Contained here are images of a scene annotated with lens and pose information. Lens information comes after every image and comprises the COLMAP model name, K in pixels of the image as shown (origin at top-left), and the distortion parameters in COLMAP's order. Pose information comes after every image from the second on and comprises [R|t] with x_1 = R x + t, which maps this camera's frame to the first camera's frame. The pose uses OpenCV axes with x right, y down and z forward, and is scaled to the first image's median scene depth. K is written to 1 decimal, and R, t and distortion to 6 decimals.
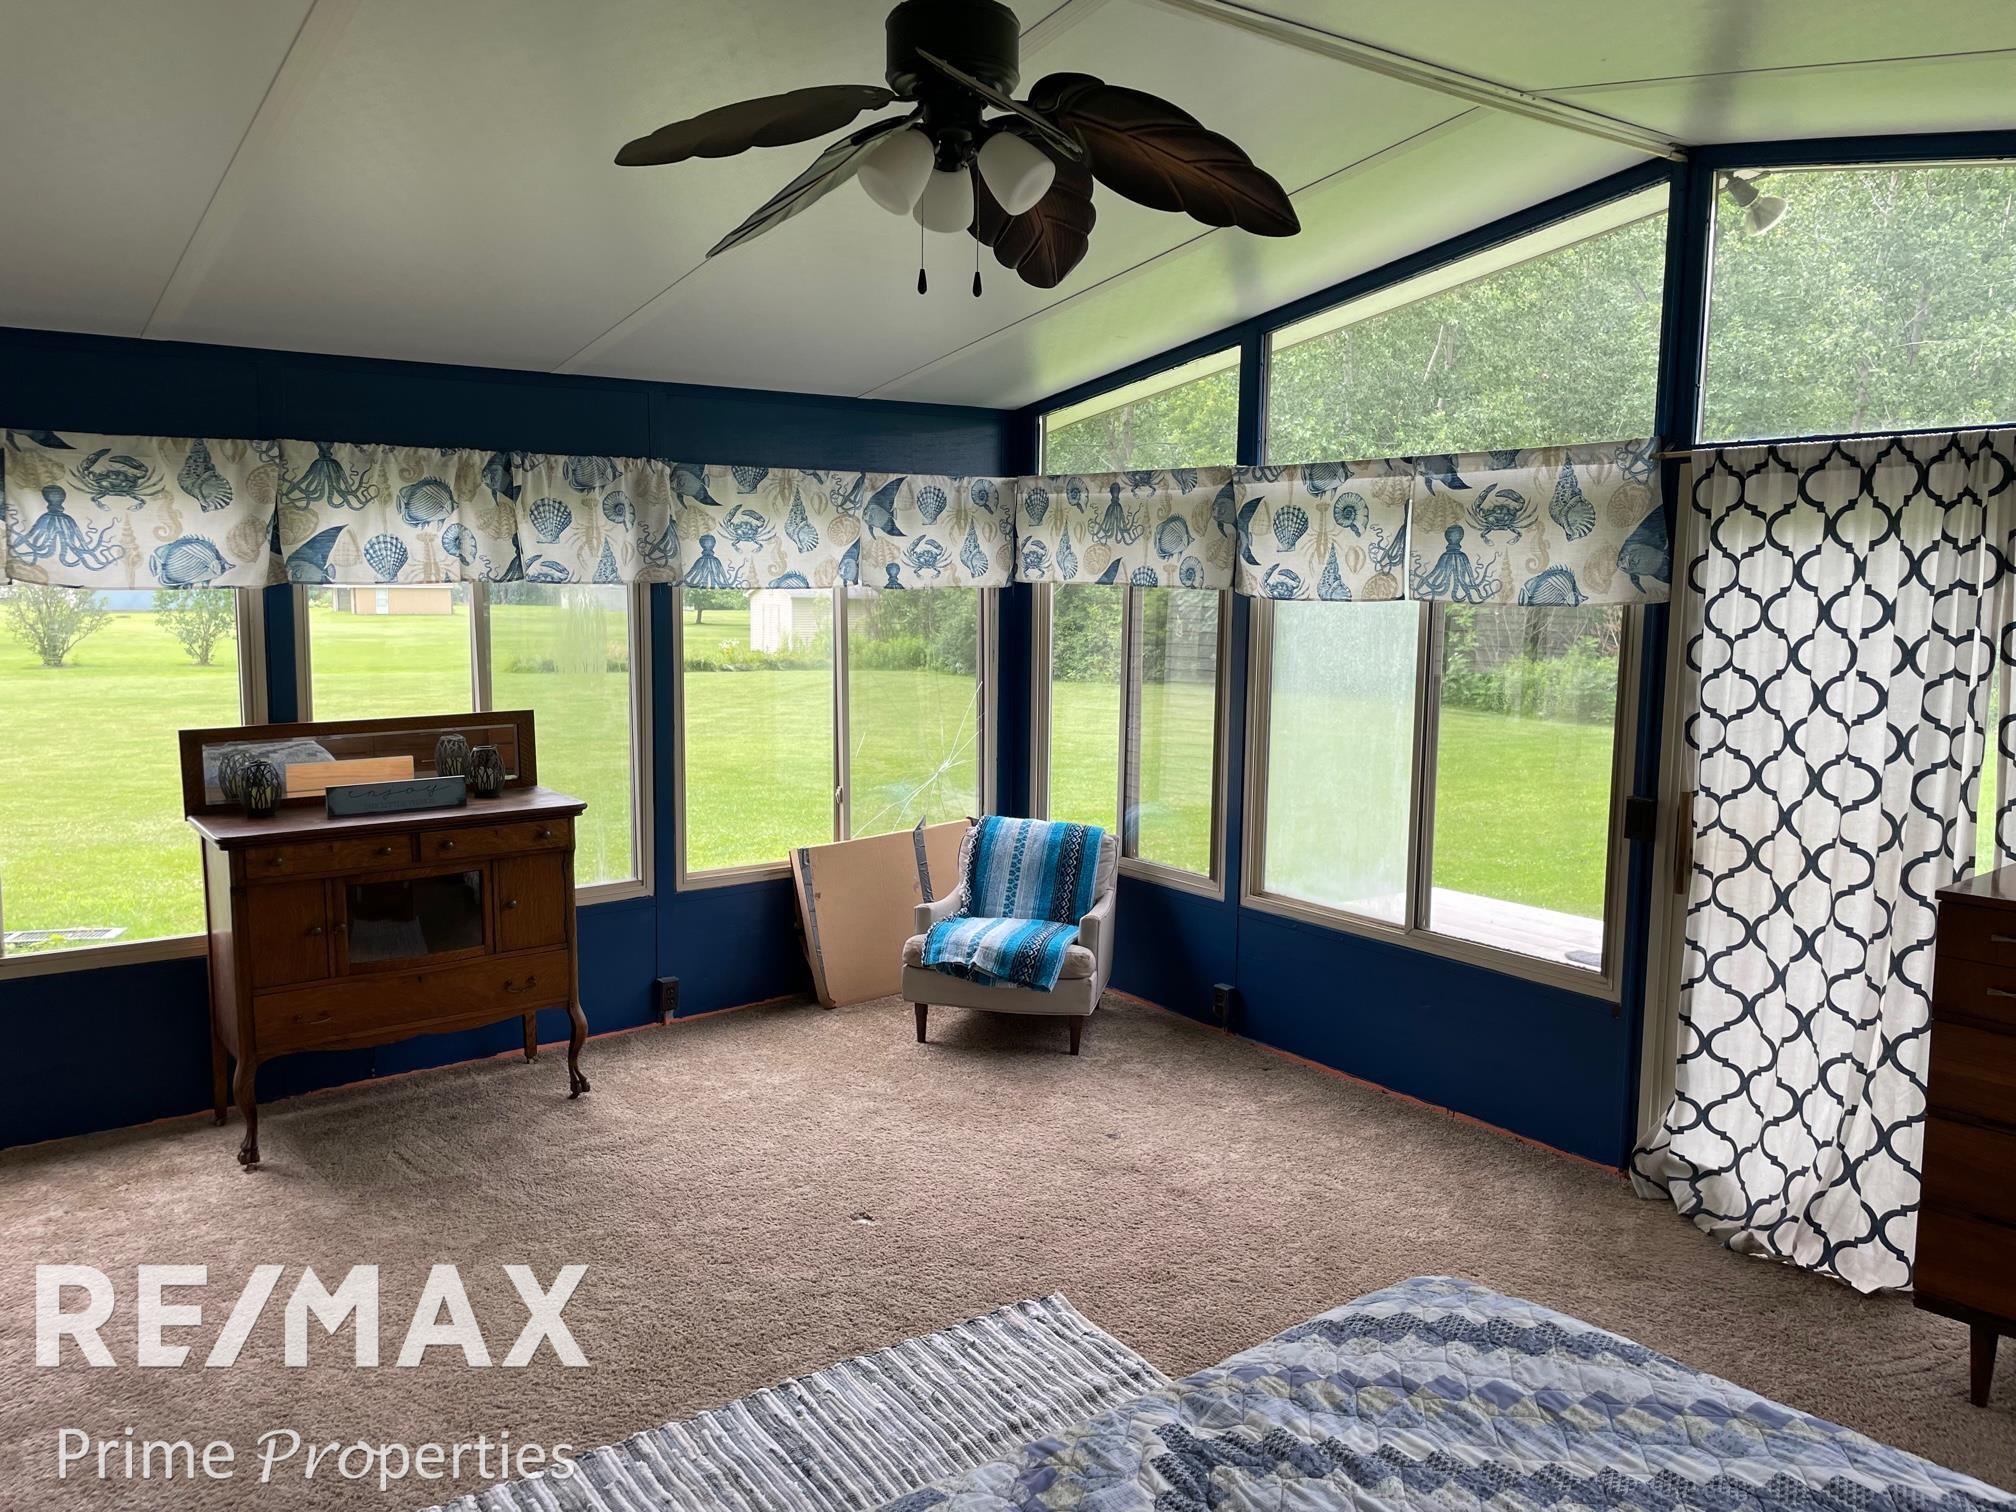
lens RADIAL K [[1530.9, 0, 1010.6], [0, 1530.9, 764.5], [0, 0, 1]] dist [0.087870, -0.118015]
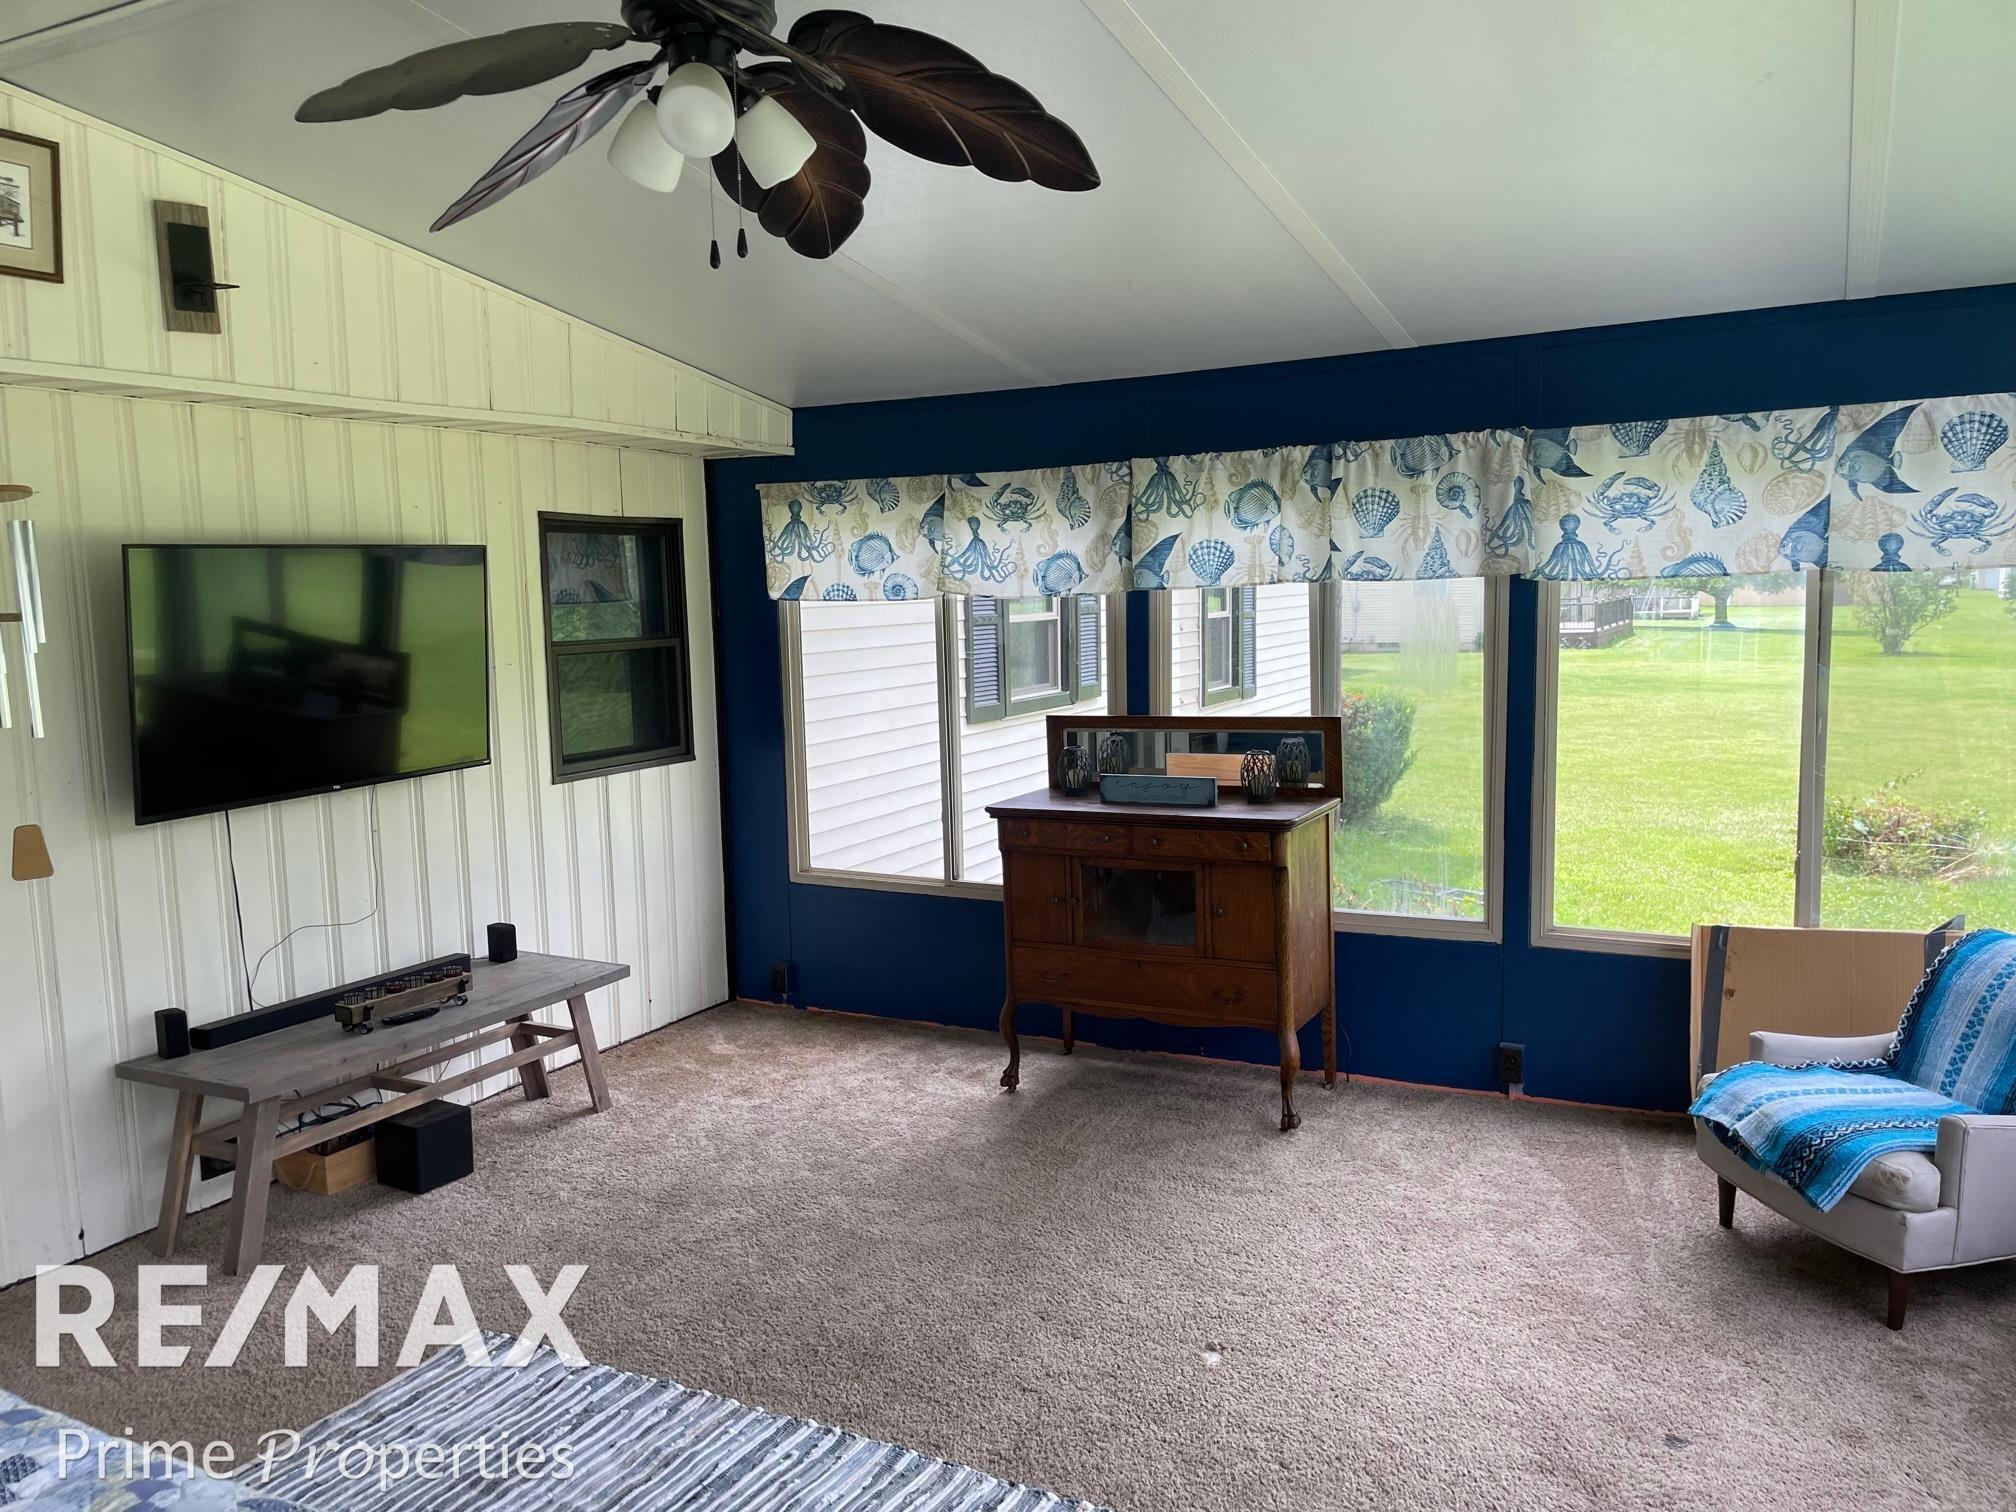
lens RADIAL K [[1530.9, 0, 1010.6], [0, 1530.9, 764.5], [0, 0, 1]] dist [0.087870, -0.118015]
pose [[0.418658, 0.088174, -0.903853, 0.462680], [-0.080491, 0.994961, 0.059779, -0.047086], [0.904570, 0.047725, 0.423646, 0.430417]]
